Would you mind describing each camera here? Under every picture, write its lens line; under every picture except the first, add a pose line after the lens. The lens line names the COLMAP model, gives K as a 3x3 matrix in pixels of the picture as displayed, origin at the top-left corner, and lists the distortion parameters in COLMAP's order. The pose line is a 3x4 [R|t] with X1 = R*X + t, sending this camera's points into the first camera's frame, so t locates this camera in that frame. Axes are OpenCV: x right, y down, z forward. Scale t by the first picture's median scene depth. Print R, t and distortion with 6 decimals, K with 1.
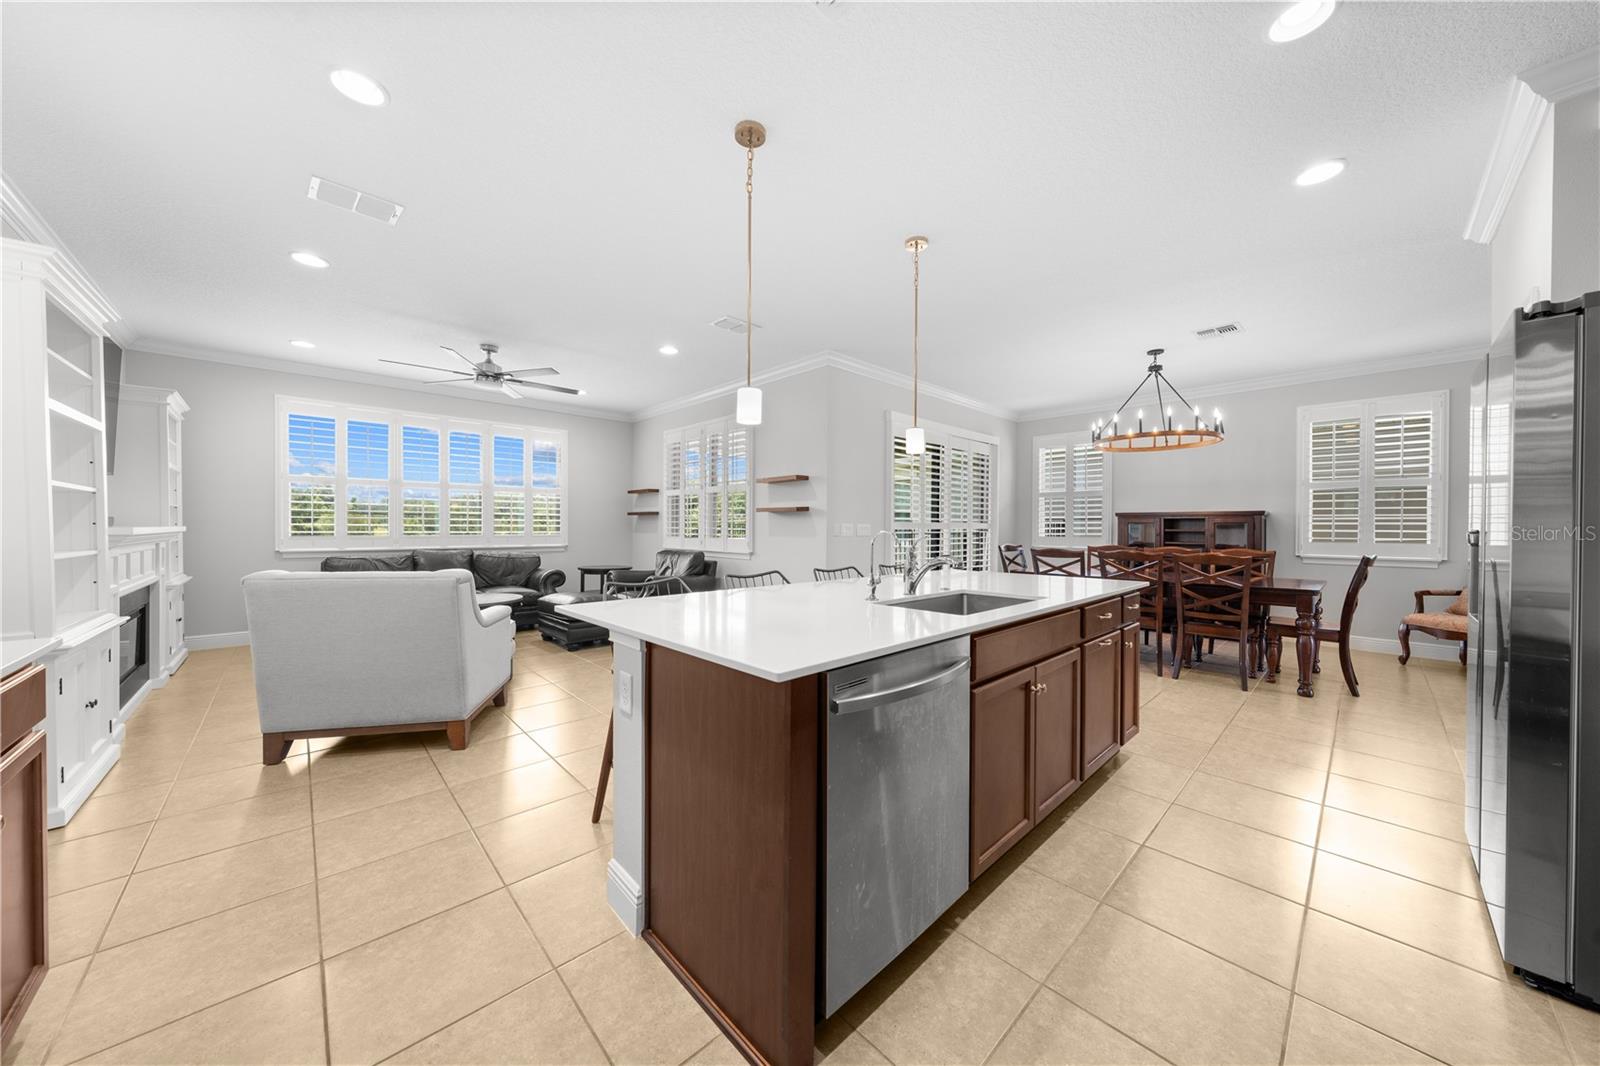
lens RADIAL K [[542.4, 0, 799.5], [0, 542.4, 532.4], [0, 0, 1]] dist [-0.001055, -0.000037]
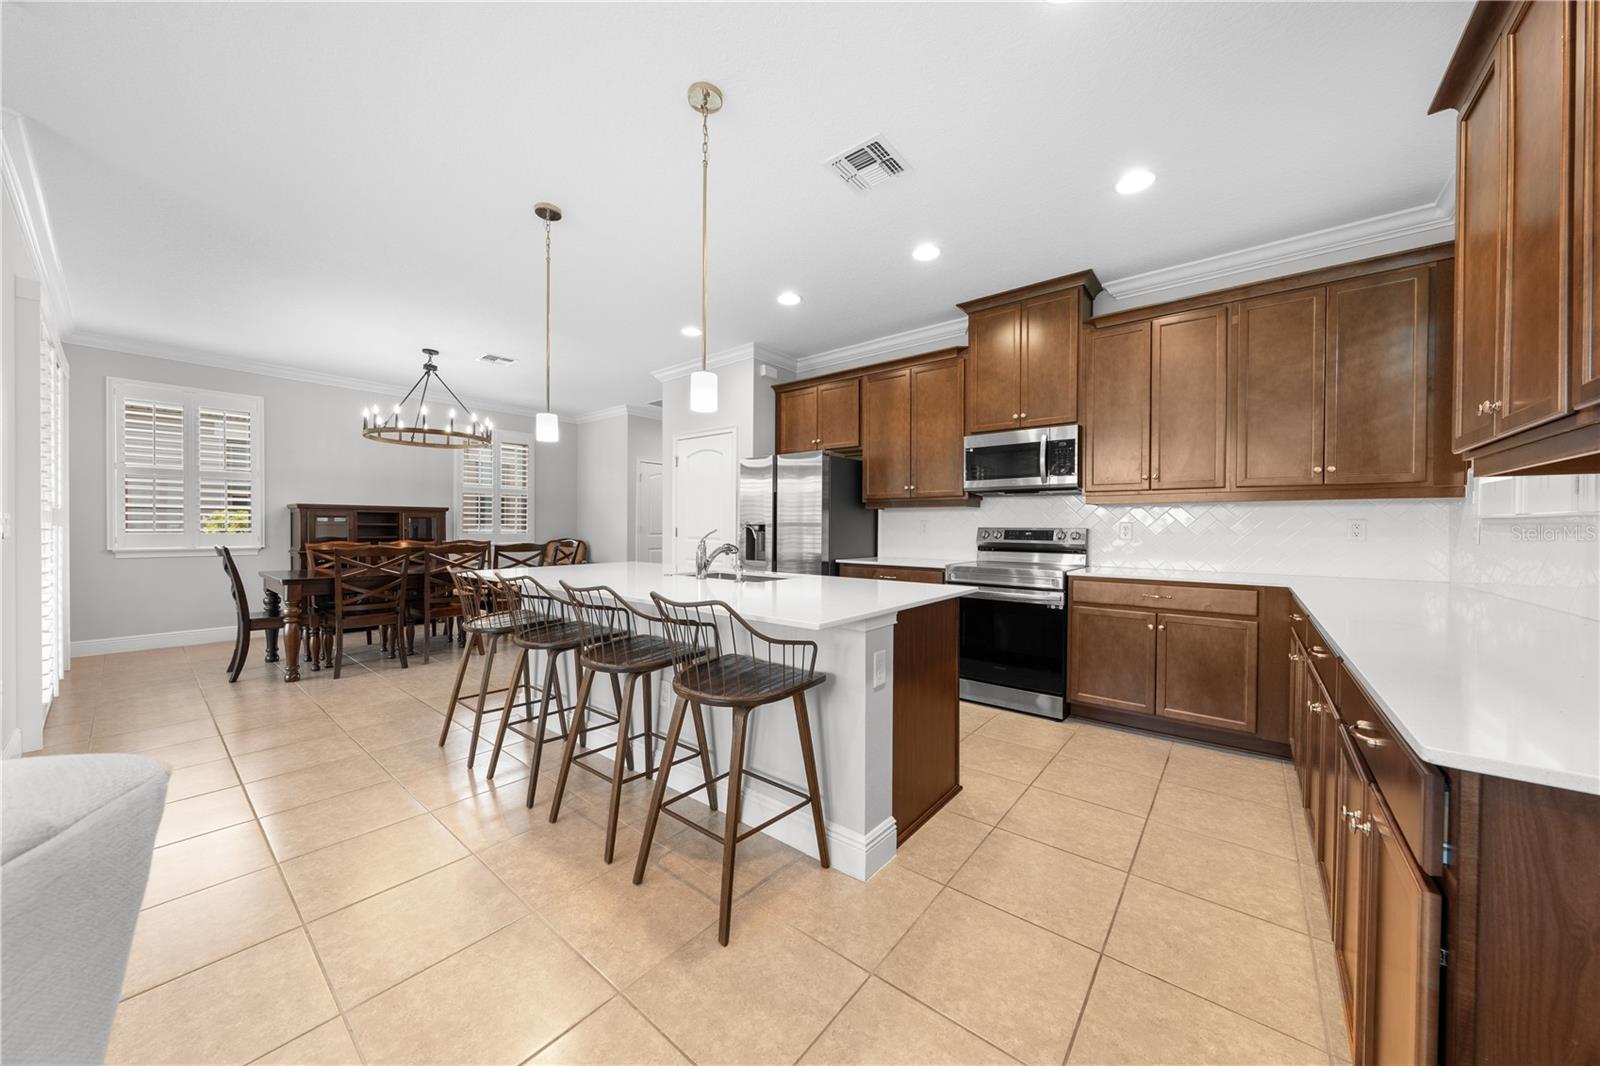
lens RADIAL K [[547.3, 0, 798.8], [0, 547.3, 531.1], [0, 0, 1]] dist [-0.005236, 0.000054]
pose [[-0.127200, -0.018133, 0.991711, -0.427821], [0.004909, 0.999809, 0.018910, -0.006826], [-0.991865, 0.007273, -0.127087, 0.390951]]
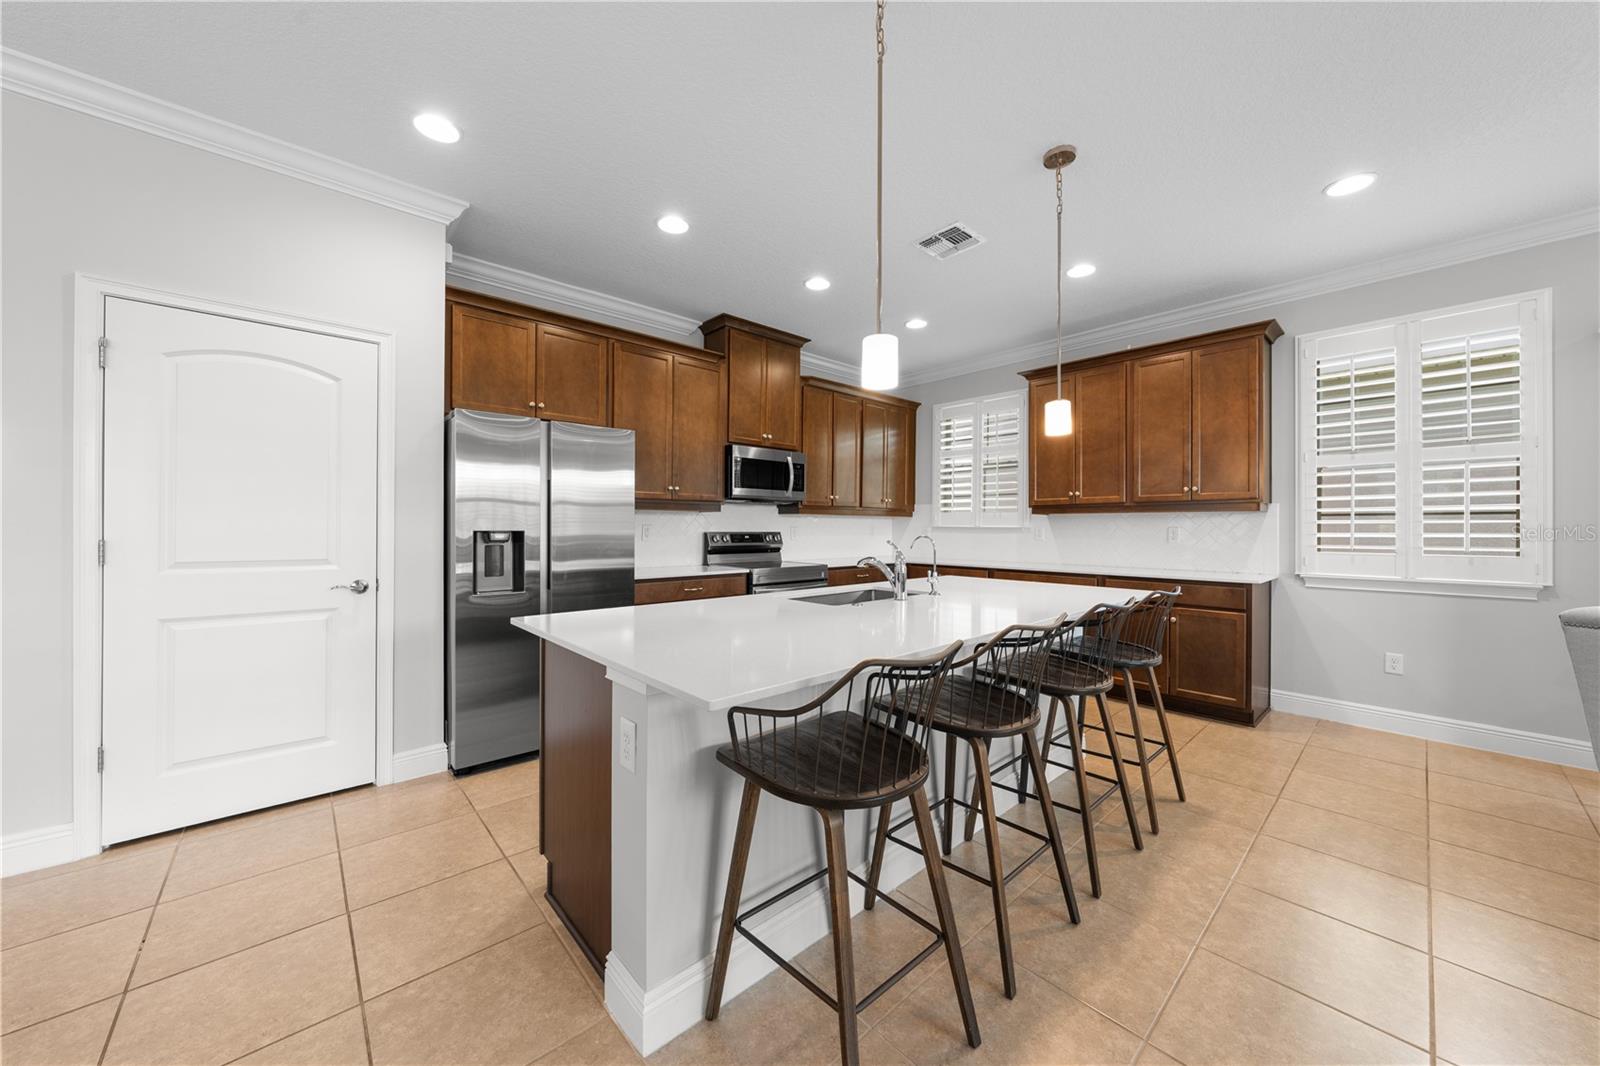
lens RADIAL K [[547.3, 0, 811.2], [0, 547.3, 530.1], [0, 0, 1]] dist [-0.005236, 0.000054]
pose [[-0.999816, -0.011091, 0.015667, 0.145741], [-0.010865, 0.999837, 0.014395, -0.011811], [-0.015824, 0.014222, -0.999774, 0.836808]]
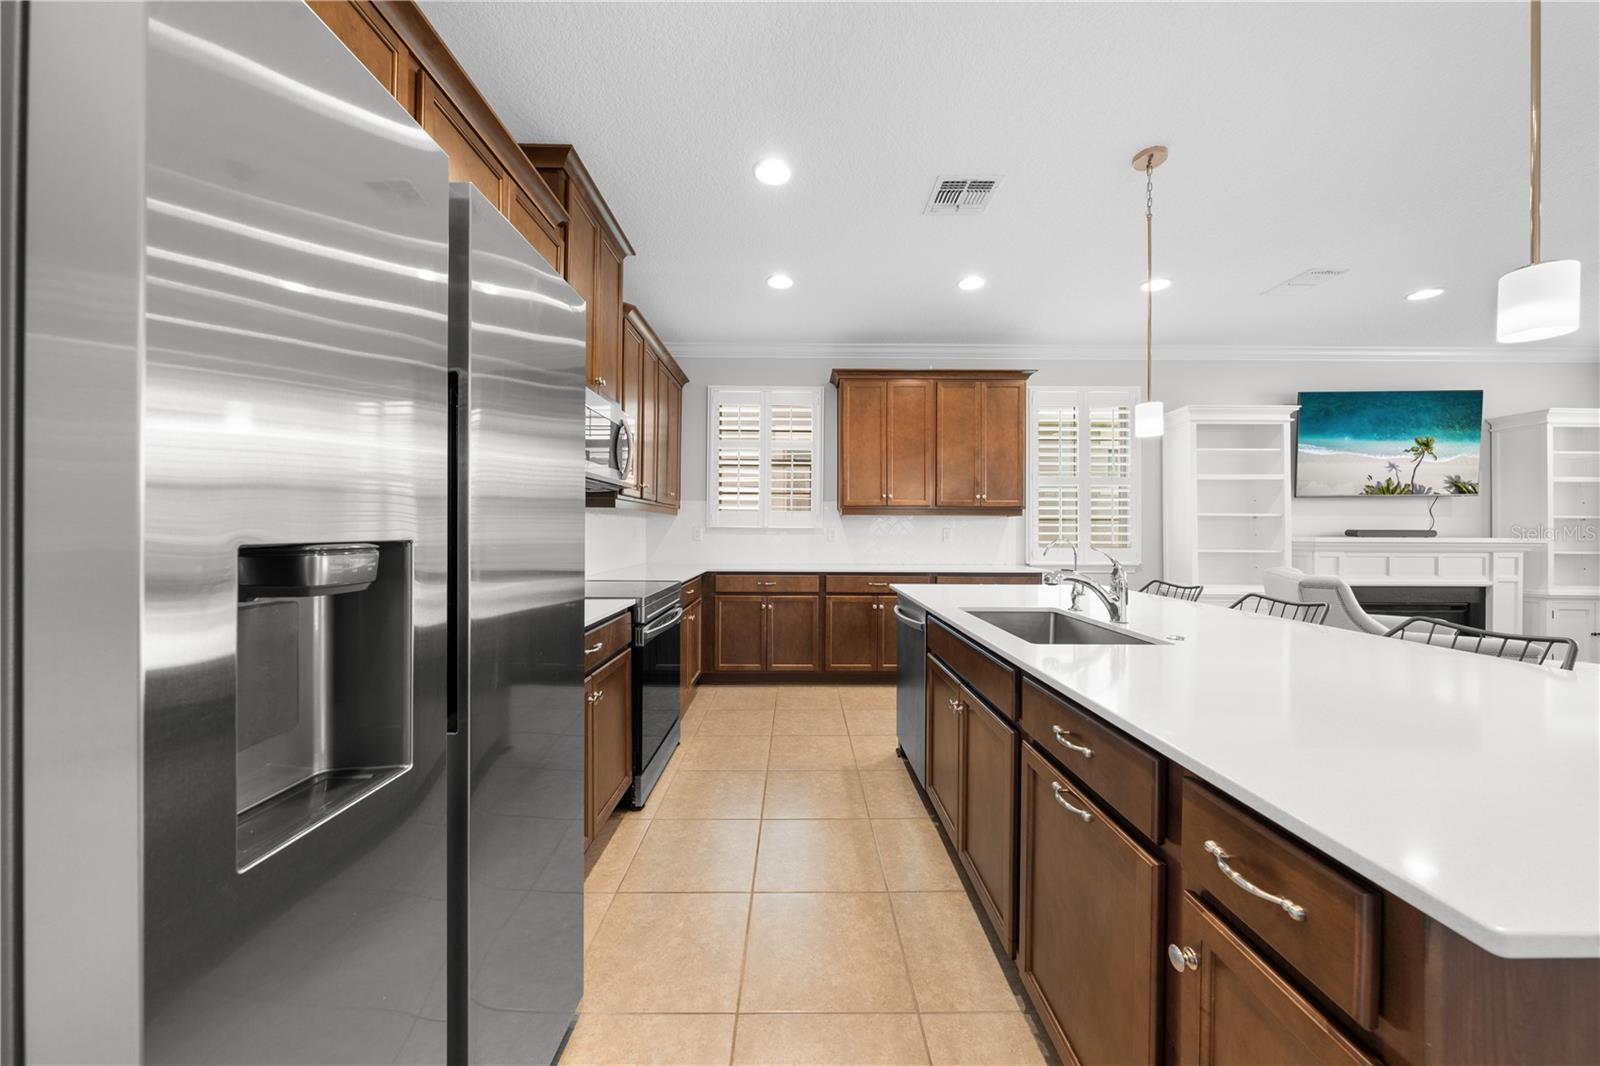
lens RADIAL K [[542.4, 0, 801.4], [0, 542.4, 534.1], [0, 0, 1]] dist [-0.001055, -0.000037]
pose [[-0.681737, -0.003915, -0.731587, 0.461707], [-0.015433, 0.999840, 0.009031, -0.005602], [0.731434, 0.017447, -0.681689, 0.505342]]
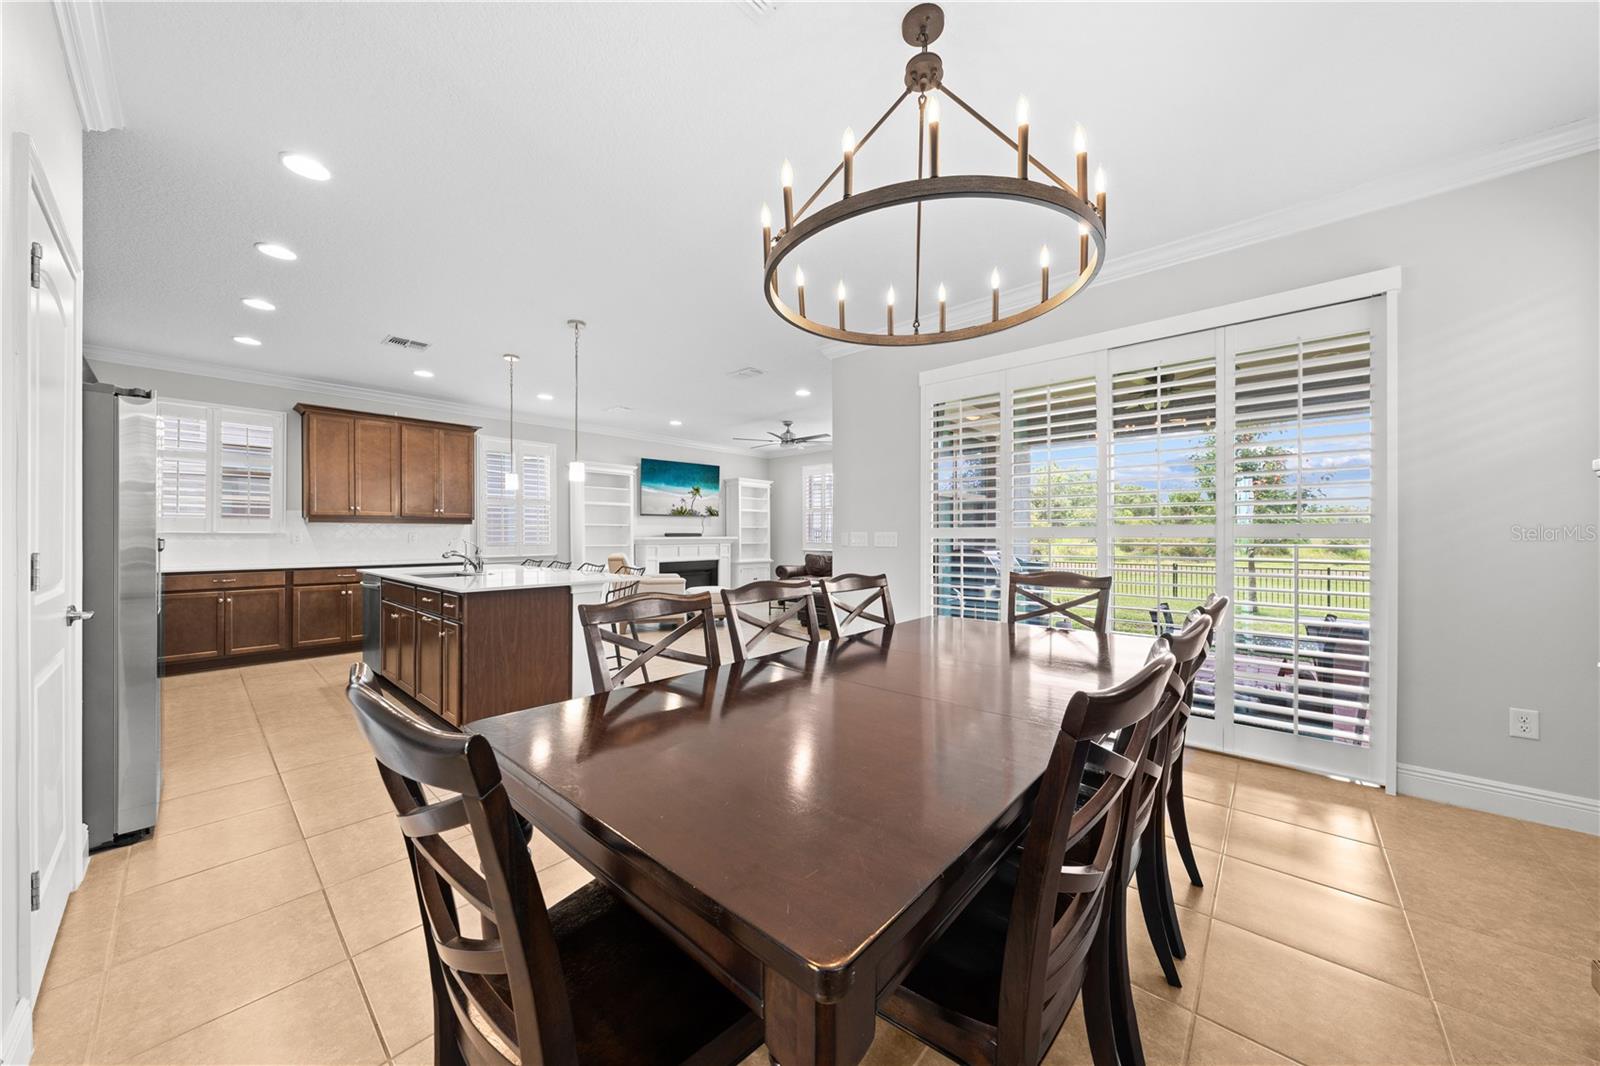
lens RADIAL K [[542.4, 0, 796.0], [0, 542.4, 533.9], [0, 0, 1]] dist [-0.001055, -0.000037]
pose [[0.087261, -0.006848, -0.996162, 0.898594], [-0.008014, 0.999939, -0.007576, -0.006102], [0.996153, 0.008644, 0.087201, 0.803236]]
